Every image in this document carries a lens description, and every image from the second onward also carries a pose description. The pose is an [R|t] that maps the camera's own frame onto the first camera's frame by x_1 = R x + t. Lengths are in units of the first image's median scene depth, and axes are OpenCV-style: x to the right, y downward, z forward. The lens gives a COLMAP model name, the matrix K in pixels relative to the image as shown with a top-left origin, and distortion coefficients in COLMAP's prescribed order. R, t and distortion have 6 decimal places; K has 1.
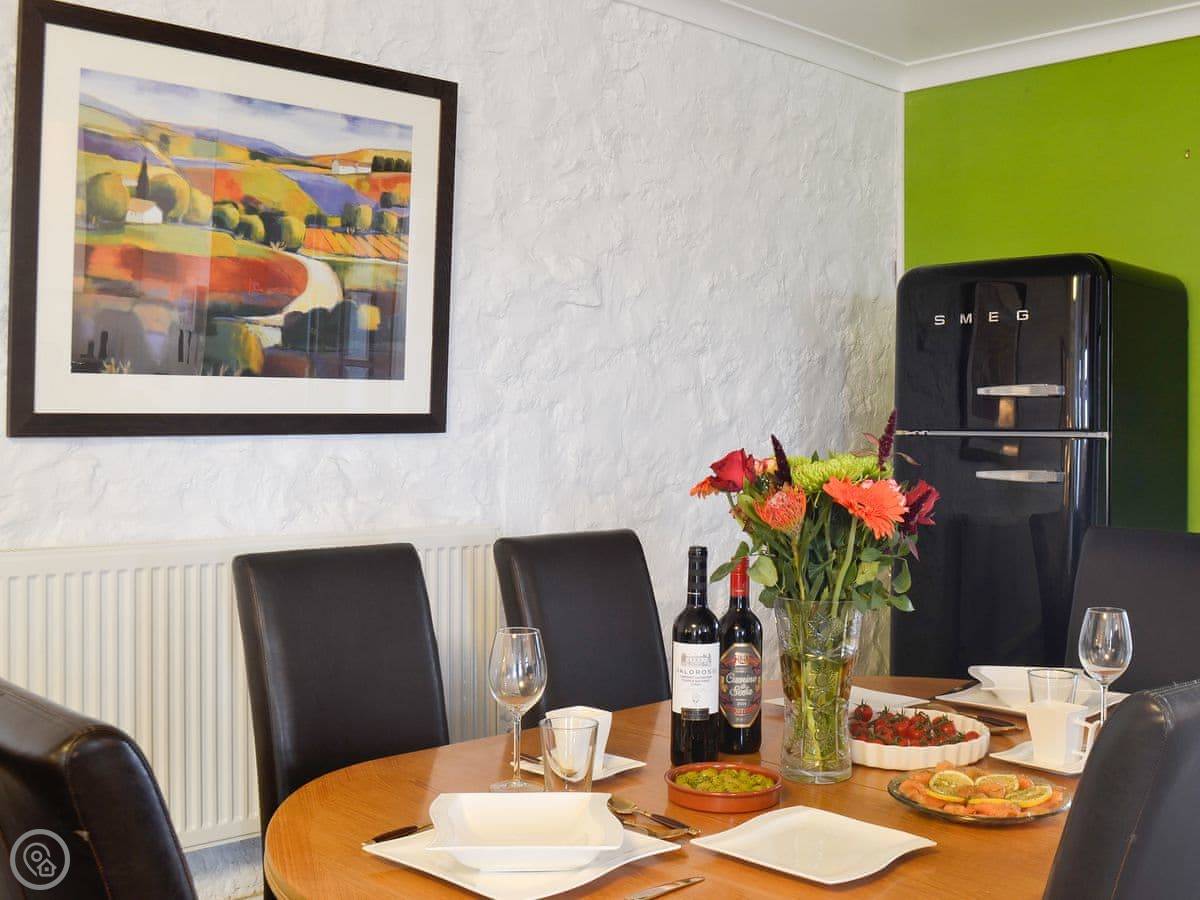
lens RADIAL K [[1553.5, 0, 600.0], [0, 1553.5, 450.0], [0, 0, 1]] dist [-0.000067, -0.003318]
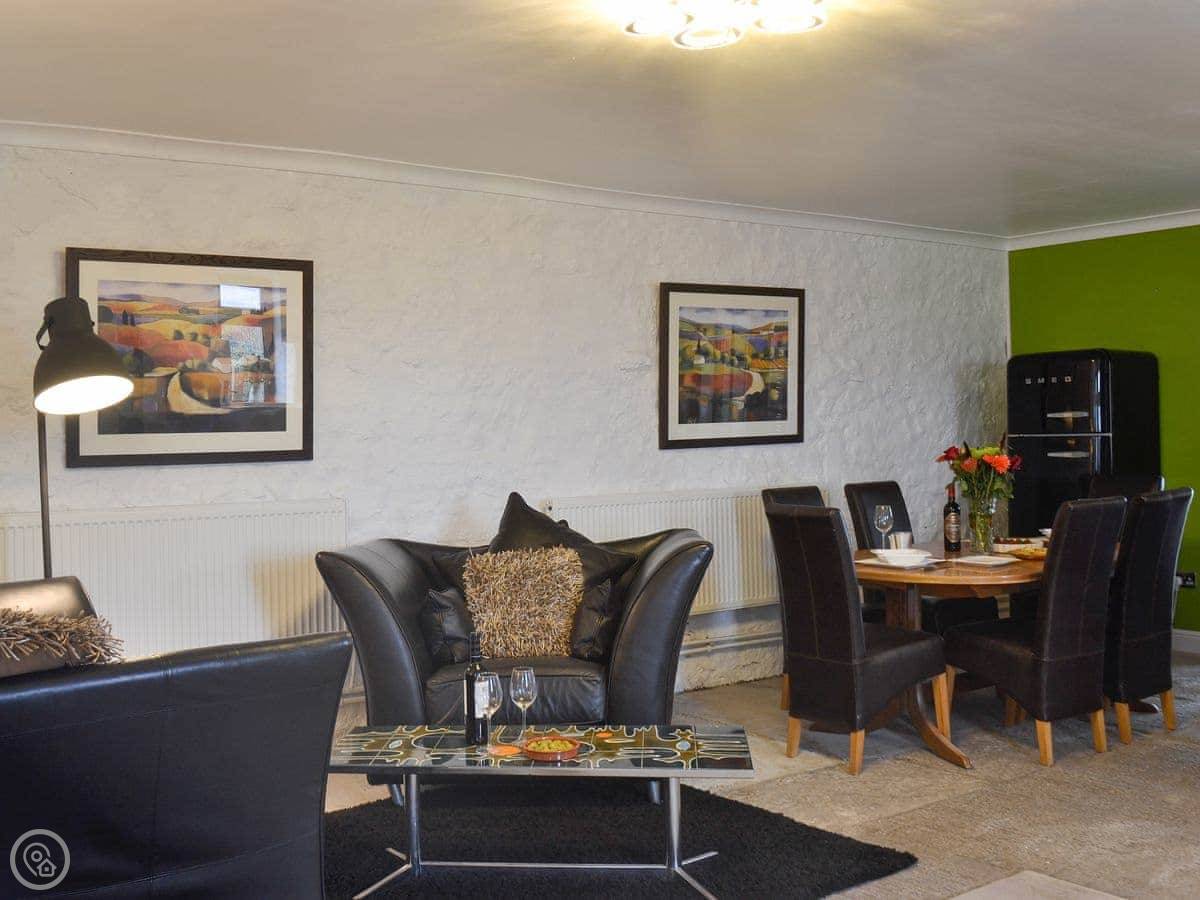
lens RADIAL K [[1218.5, 0, 600.0], [0, 1218.5, 450.0], [0, 0, 1]] dist [-0.013751, -0.012528]
pose [[0.989911, -0.027582, -0.138982, -0.157375], [0.027373, 0.999619, -0.003418, -0.002226], [0.139024, -0.000421, 0.990289, -0.868748]]
